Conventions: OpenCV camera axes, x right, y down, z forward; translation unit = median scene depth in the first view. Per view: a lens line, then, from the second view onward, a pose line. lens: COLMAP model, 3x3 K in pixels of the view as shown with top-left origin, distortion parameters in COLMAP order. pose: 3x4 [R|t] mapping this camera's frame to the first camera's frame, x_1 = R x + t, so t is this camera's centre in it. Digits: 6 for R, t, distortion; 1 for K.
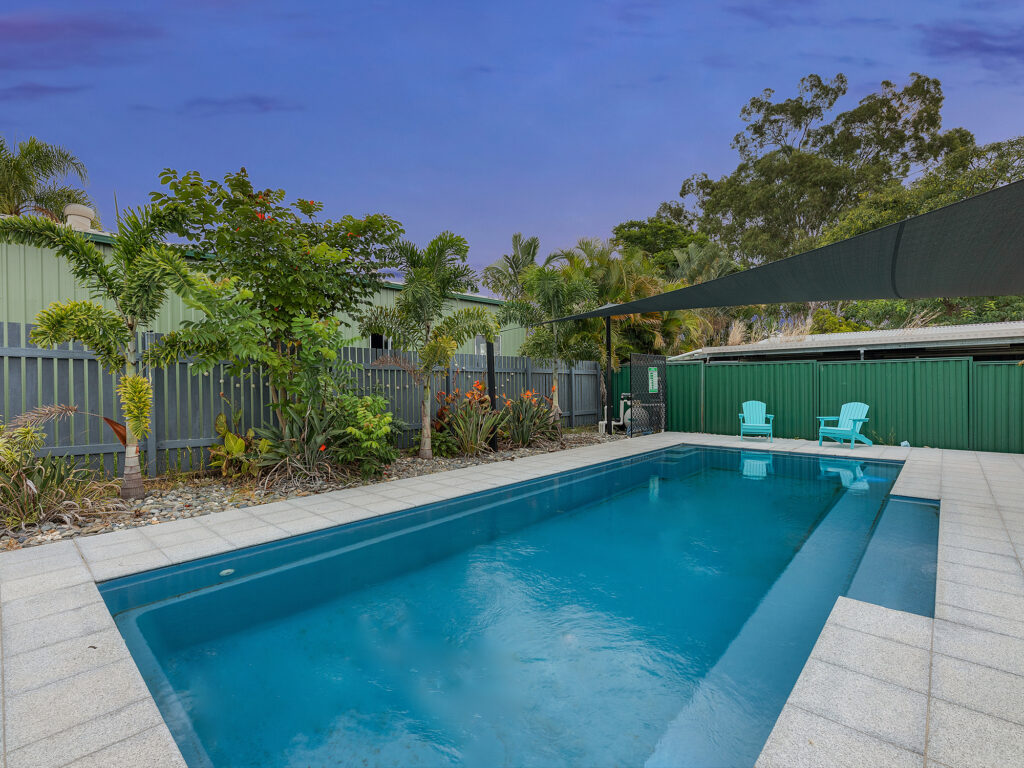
lens RADIAL K [[483.7, 0, 517.0], [0, 483.7, 388.0], [0, 0, 1]] dist [-0.004126, -0.000278]
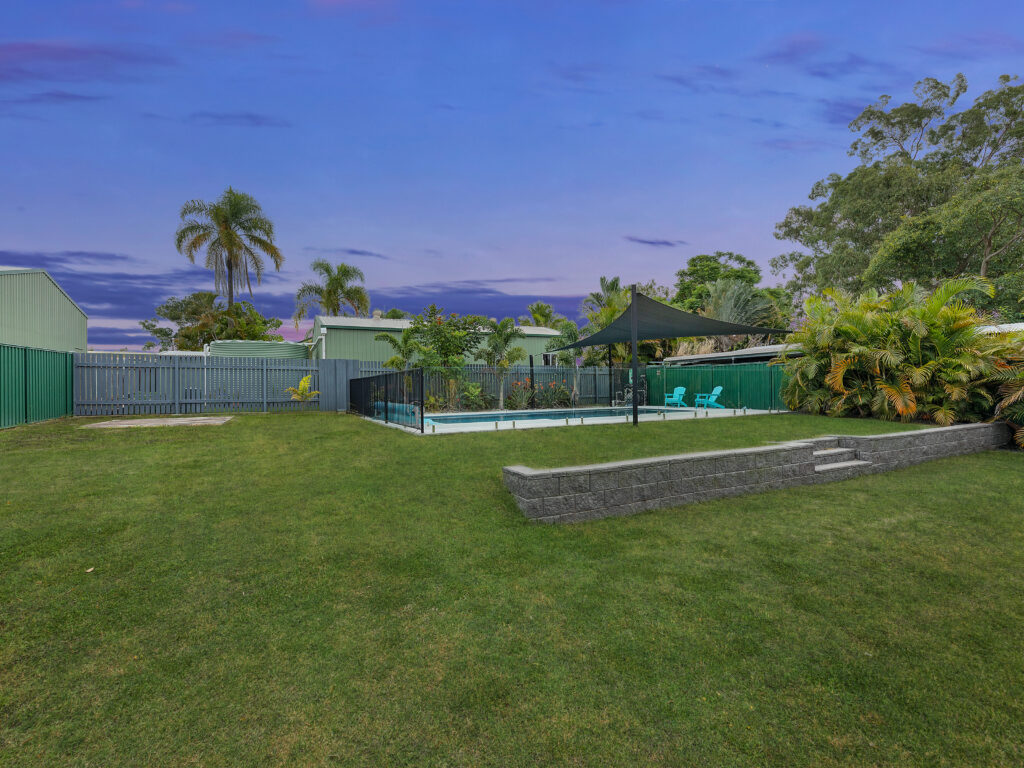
lens RADIAL K [[469.6, 0, 509.3], [0, 469.6, 381.2], [0, 0, 1]] dist [-0.007517, 0.001514]
pose [[0.927959, 0.003268, -0.372668, 0.543558], [-0.004349, 0.999988, -0.002060, 0.007585], [0.372657, 0.003532, 0.927963, -0.875416]]
